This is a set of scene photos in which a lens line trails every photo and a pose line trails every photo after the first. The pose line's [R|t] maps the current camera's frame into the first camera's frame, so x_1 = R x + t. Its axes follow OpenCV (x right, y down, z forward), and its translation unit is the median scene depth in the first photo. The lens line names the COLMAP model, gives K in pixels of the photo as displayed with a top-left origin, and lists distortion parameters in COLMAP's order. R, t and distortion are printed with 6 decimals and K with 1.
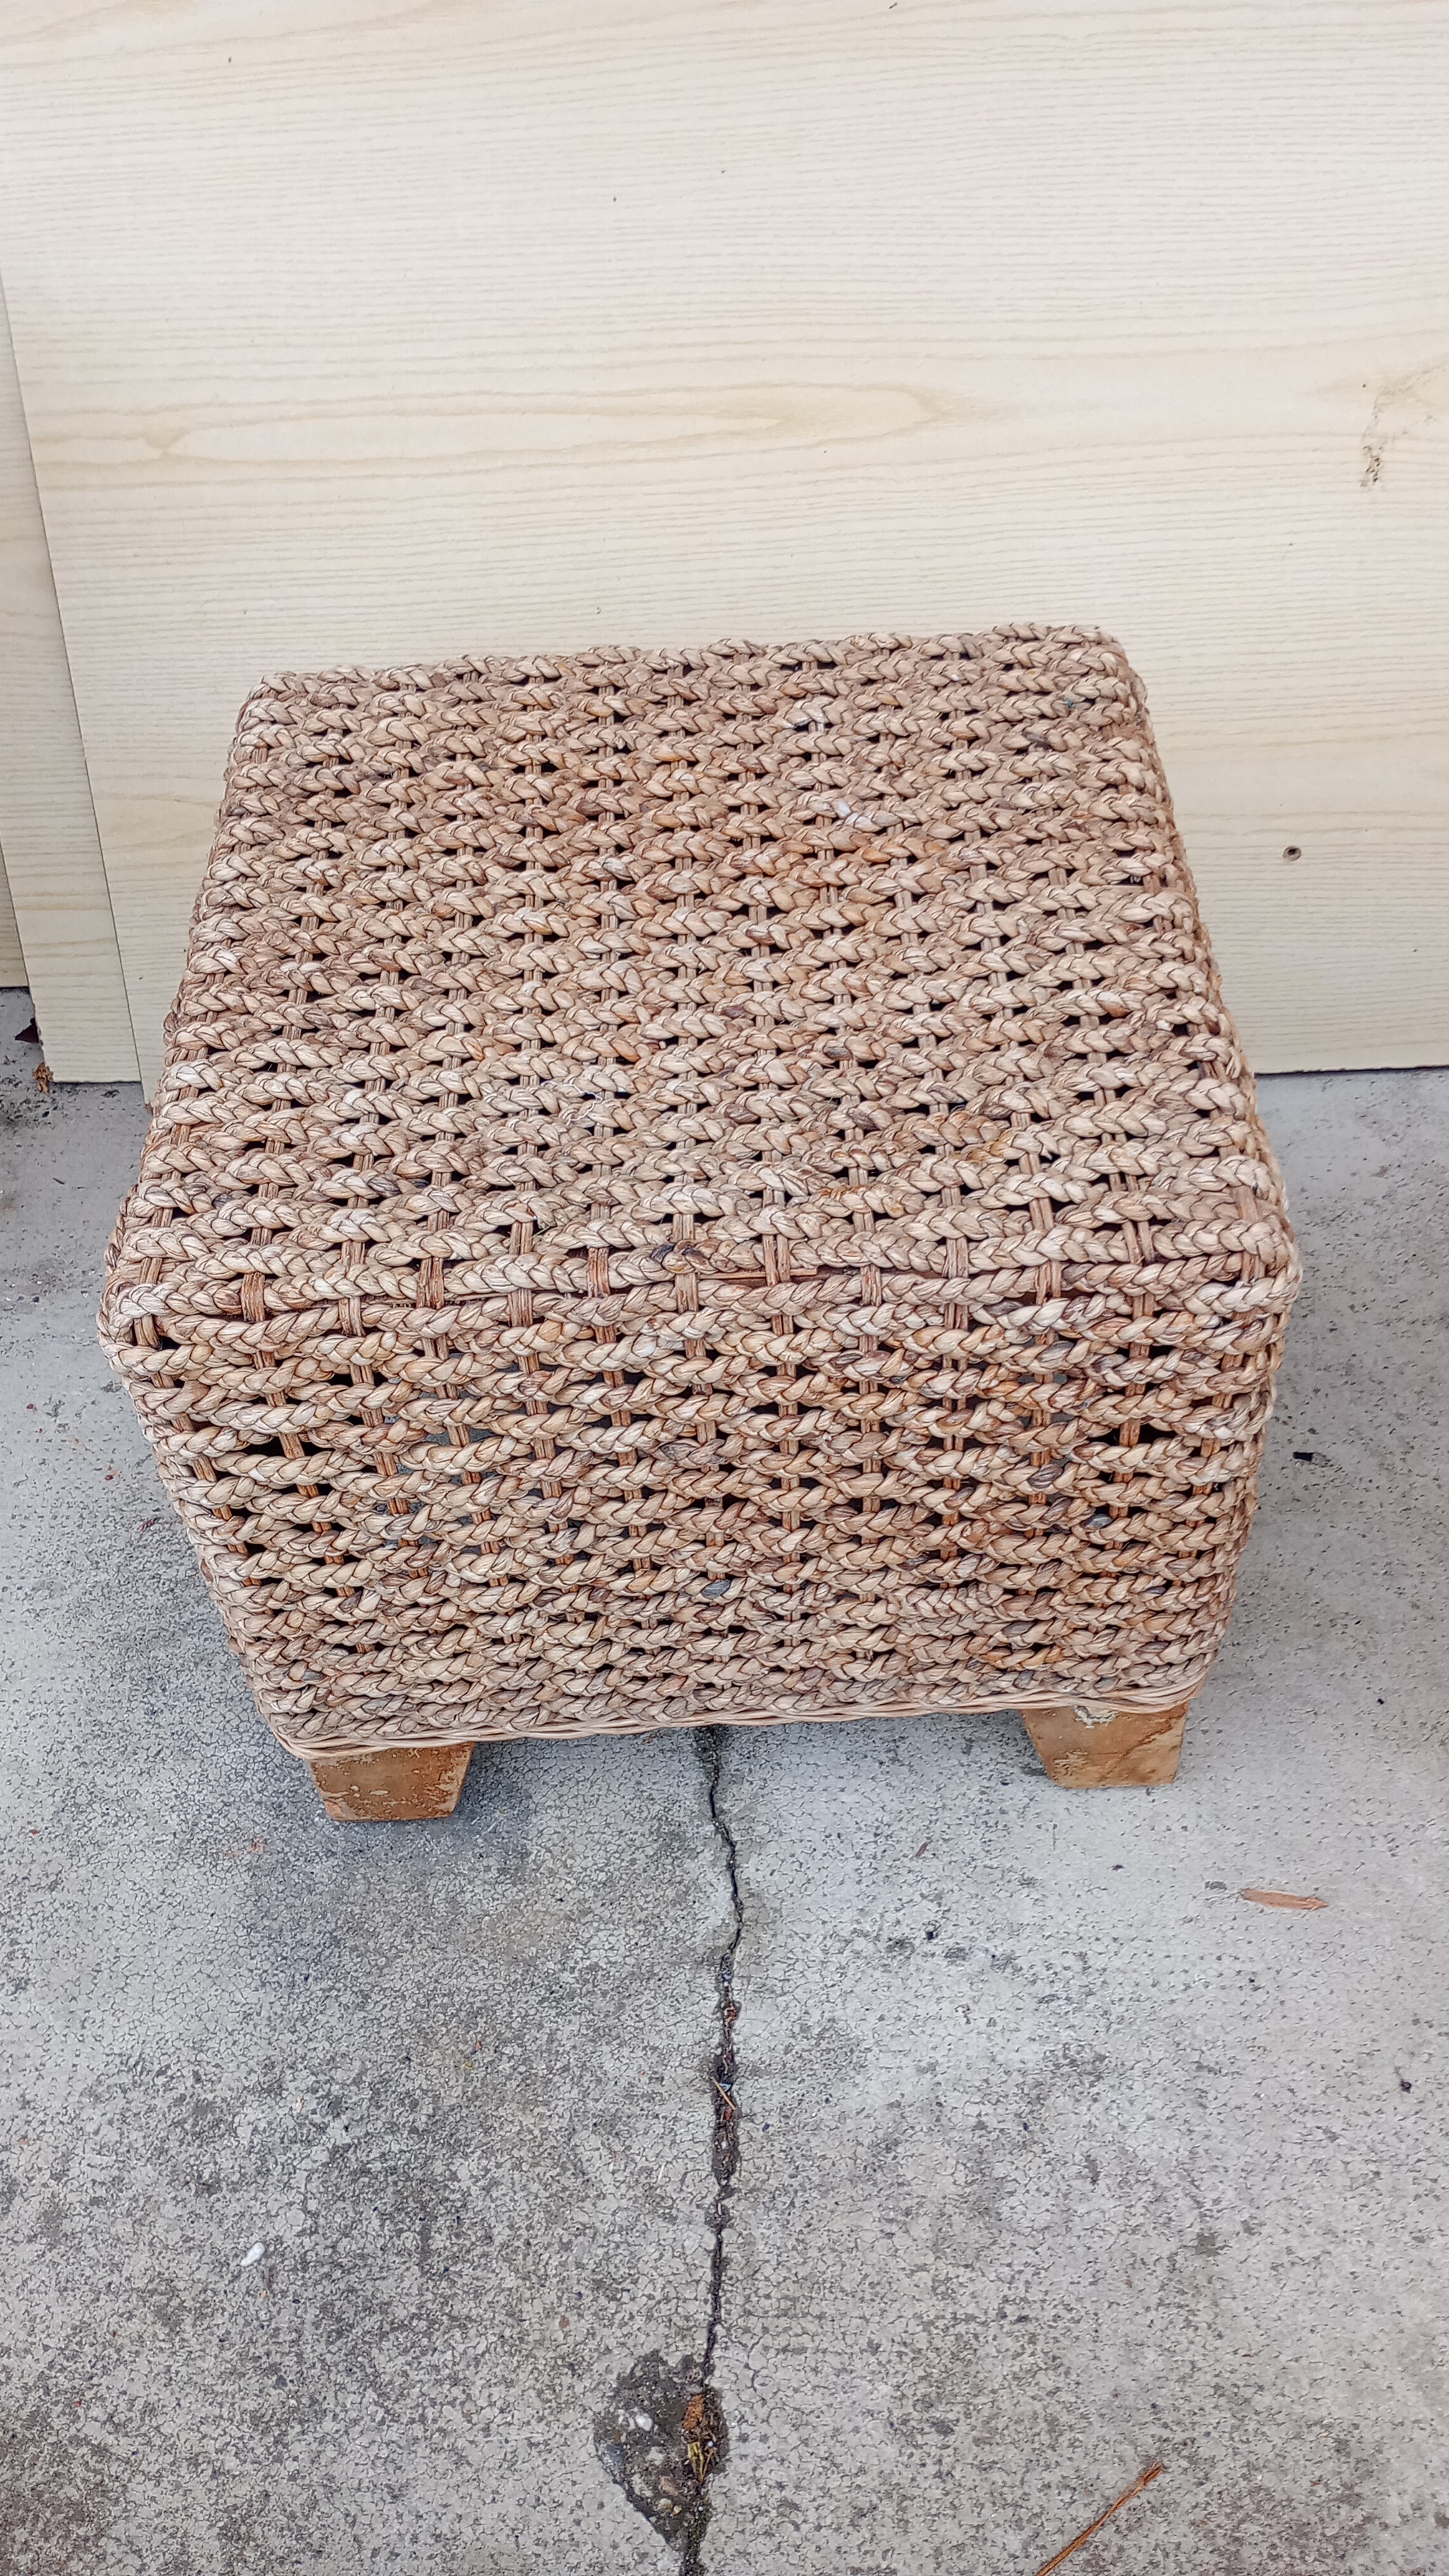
lens RADIAL K [[2131.2, 0, 786.0], [0, 2131.2, 1240.4], [0, 0, 1]] dist [0.080286, -0.068760]
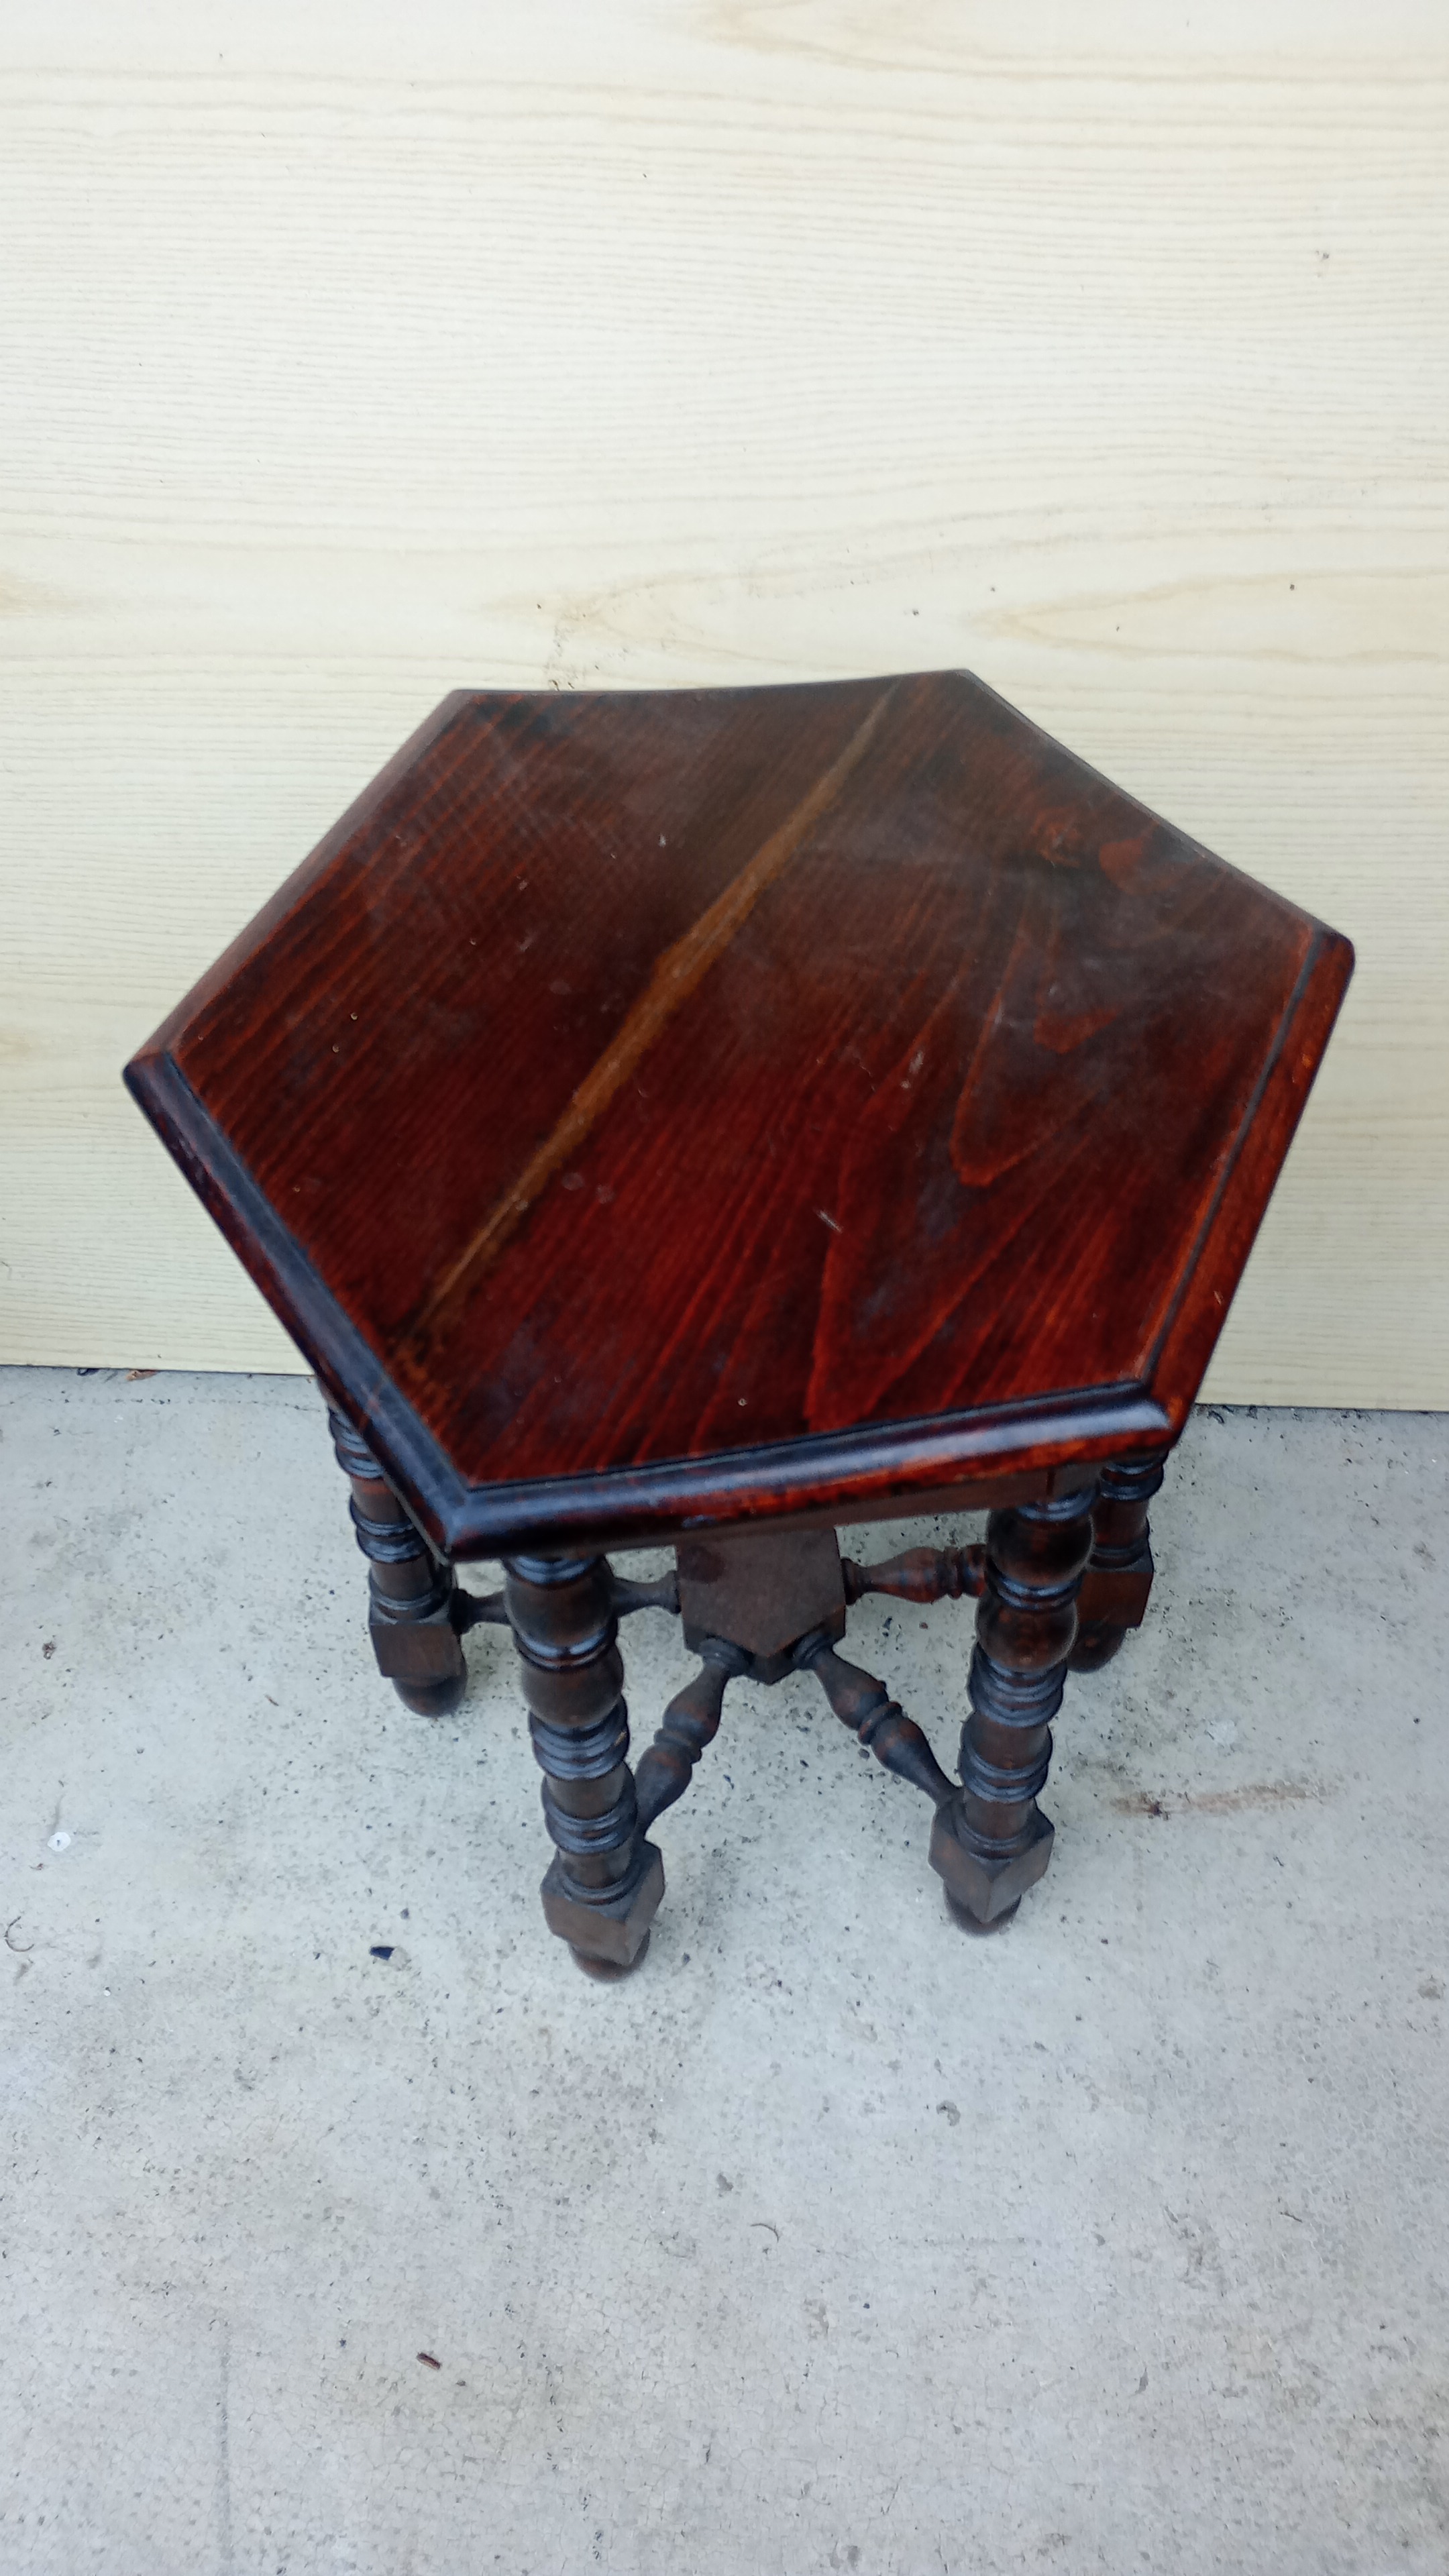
lens RADIAL K [[2131.2, 0, 709.4], [0, 2131.2, 1271.3], [0, 0, 1]] dist [0.080286, -0.068760]
pose [[0.997948, 0.058667, -0.025658, 0.366512], [-0.055491, 0.992311, 0.110632, -0.250267], [0.031951, -0.108981, 0.993530, 0.215249]]
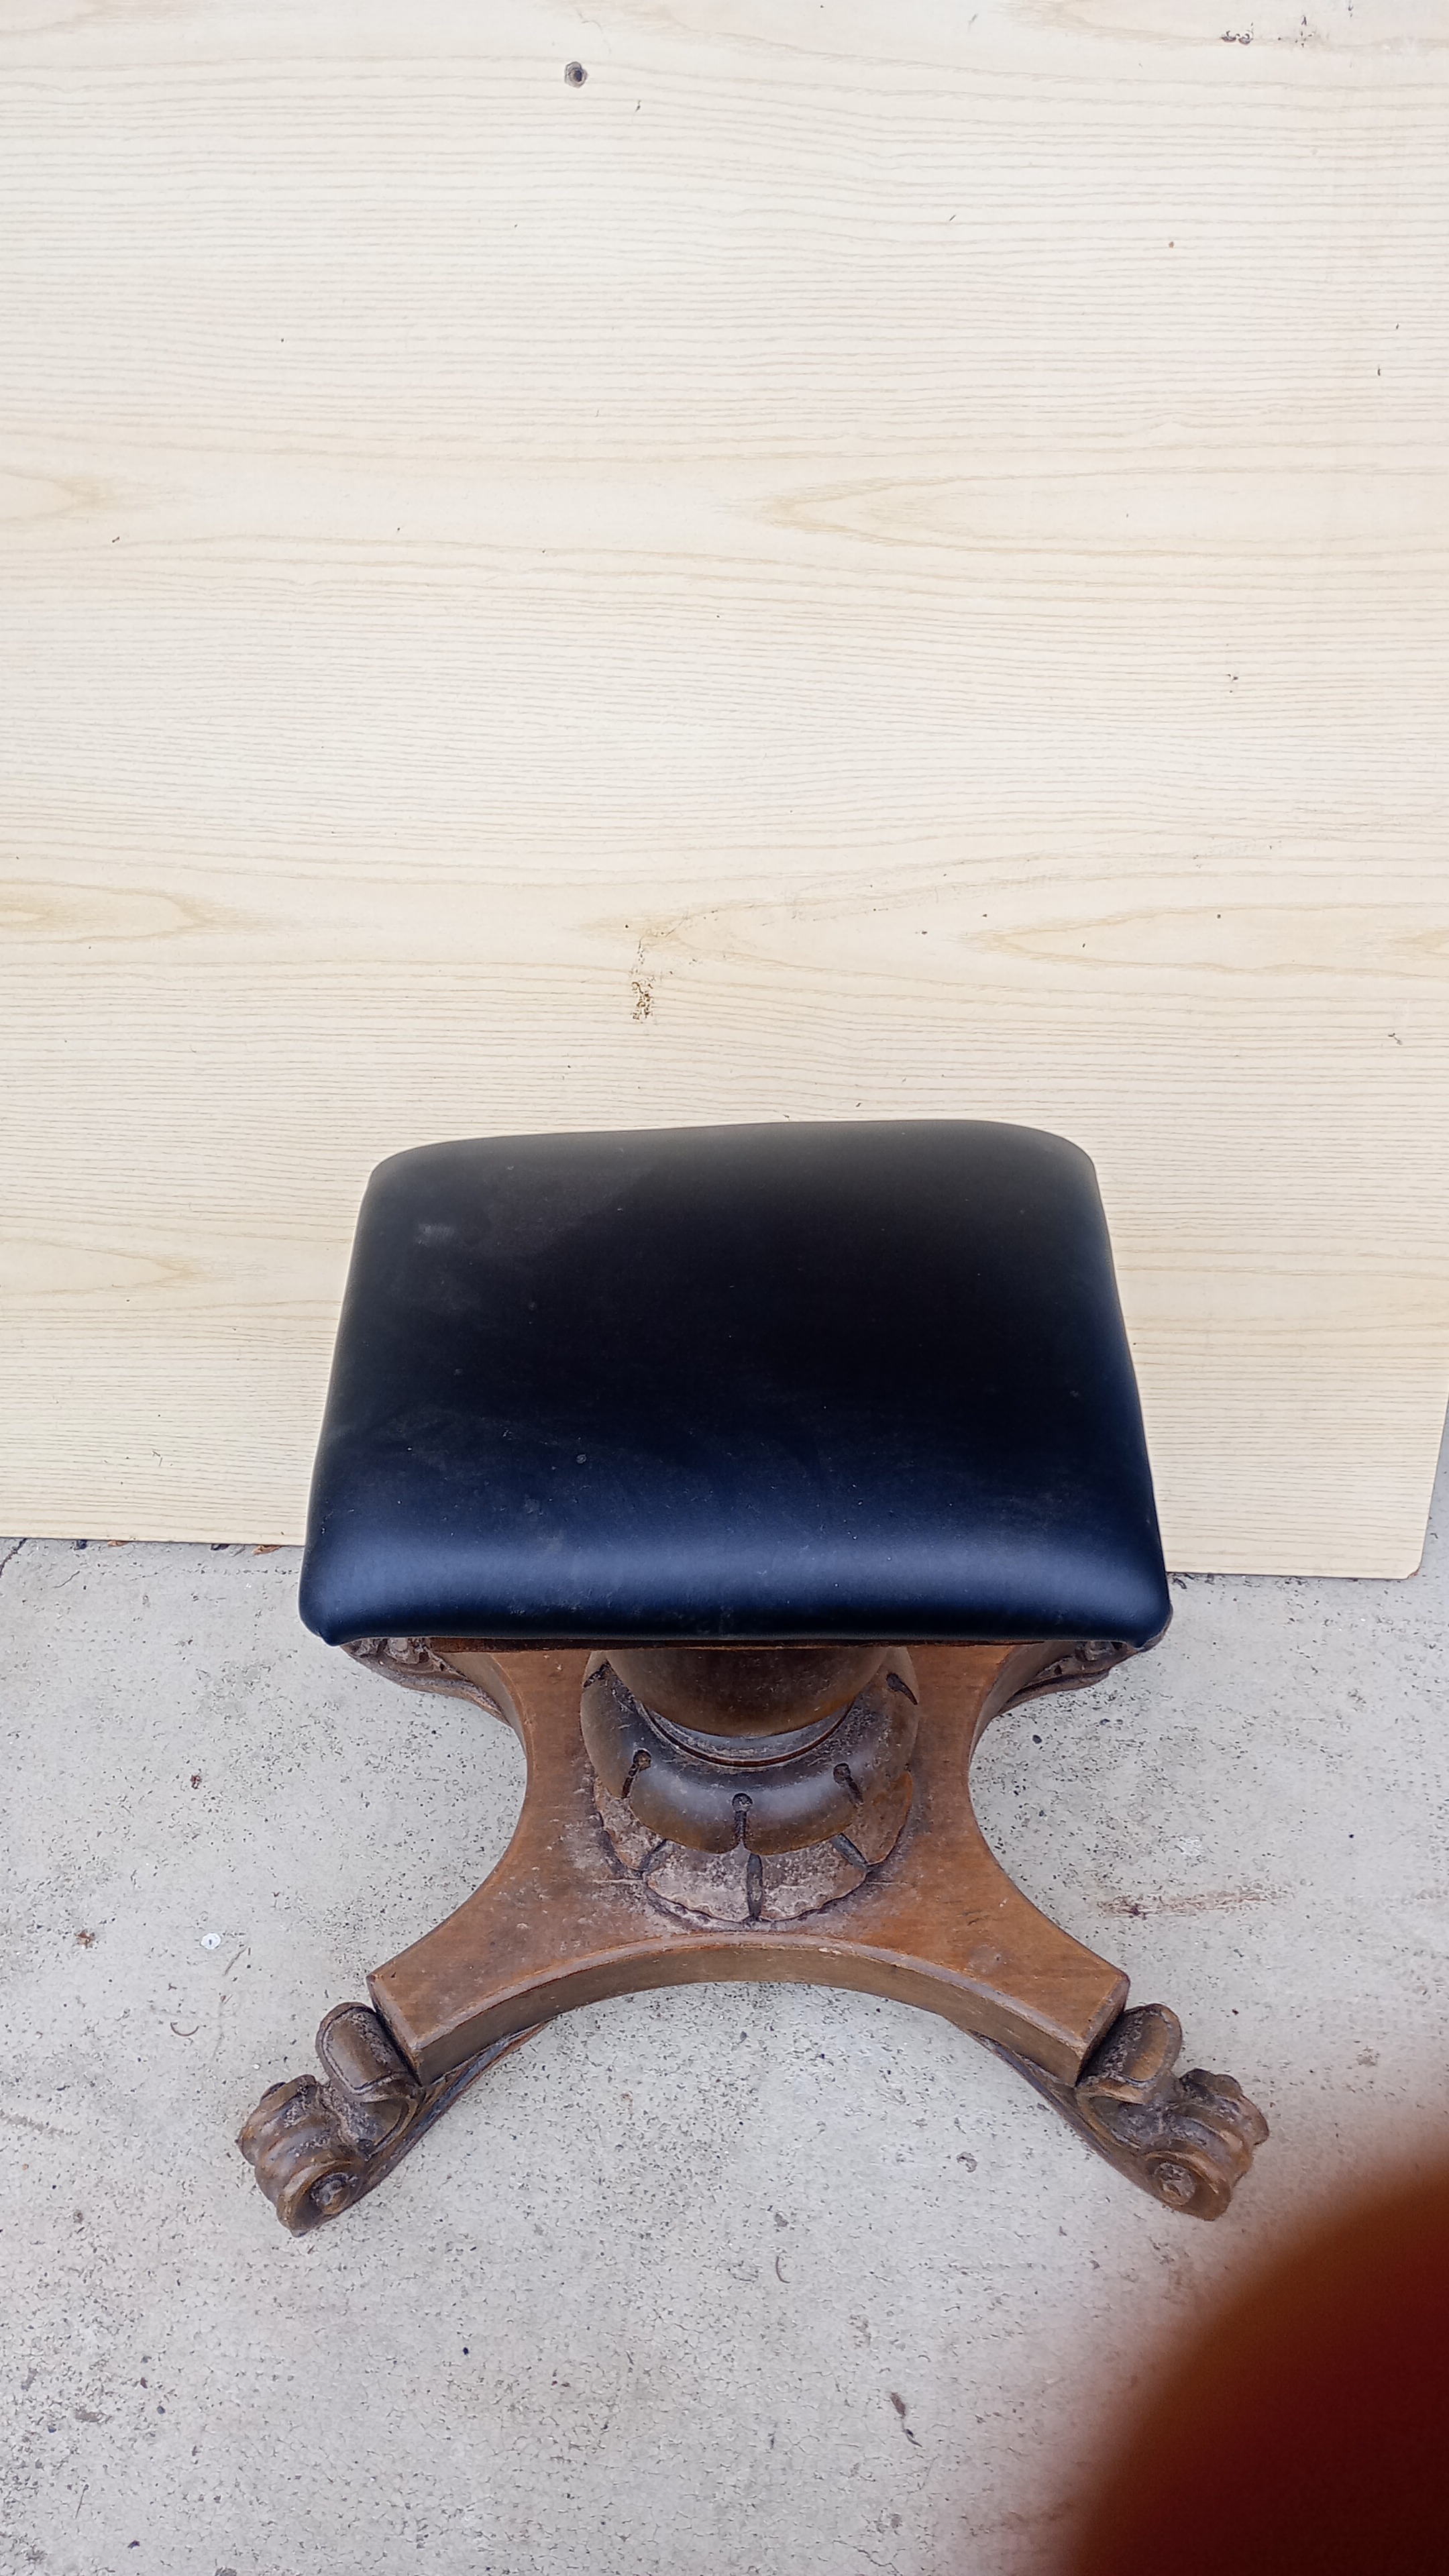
lens RADIAL K [[2131.2, 0, 714.4], [0, 2131.2, 1277.5], [0, 0, 1]] dist [0.080286, -0.068760]
pose [[0.998262, 0.056501, -0.016754, 0.336338], [-0.056336, 0.998360, 0.010134, -0.251439], [0.017300, -0.009173, 0.999808, 0.031896]]
